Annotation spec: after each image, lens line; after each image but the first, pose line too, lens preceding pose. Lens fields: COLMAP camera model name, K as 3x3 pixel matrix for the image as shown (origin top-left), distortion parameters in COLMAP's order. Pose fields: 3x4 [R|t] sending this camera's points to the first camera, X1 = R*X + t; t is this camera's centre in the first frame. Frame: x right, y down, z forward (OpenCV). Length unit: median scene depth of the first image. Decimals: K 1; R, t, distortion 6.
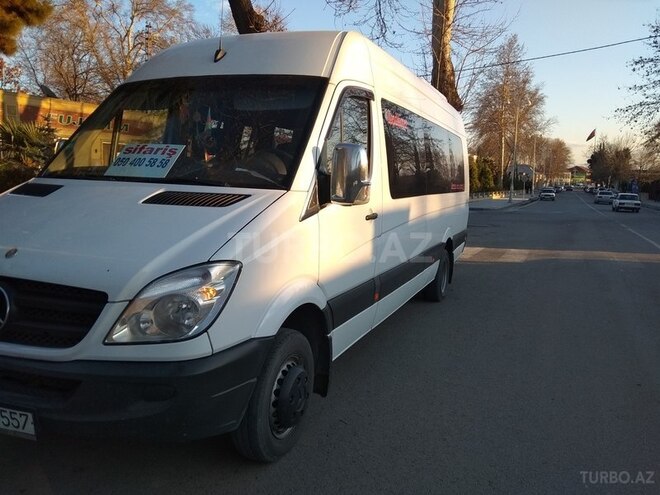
lens RADIAL K [[535.3, 0, 330.5], [0, 535.3, 252.6], [0, 0, 1]] dist [0.061407, -0.079381]
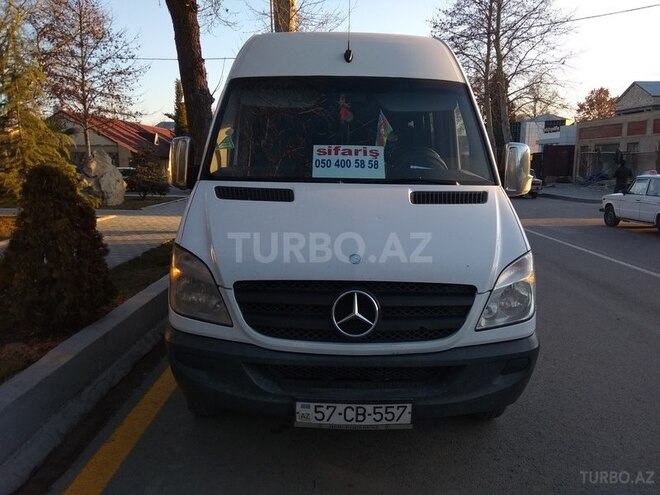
lens RADIAL K [[535.3, 0, 333.8], [0, 535.3, 245.6], [0, 0, 1]] dist [0.061407, -0.079381]
pose [[0.925825, -0.078400, 0.369732, -1.049749], [0.068097, 0.996842, 0.040858, -0.071902], [-0.371768, -0.012650, 0.928240, 0.059960]]
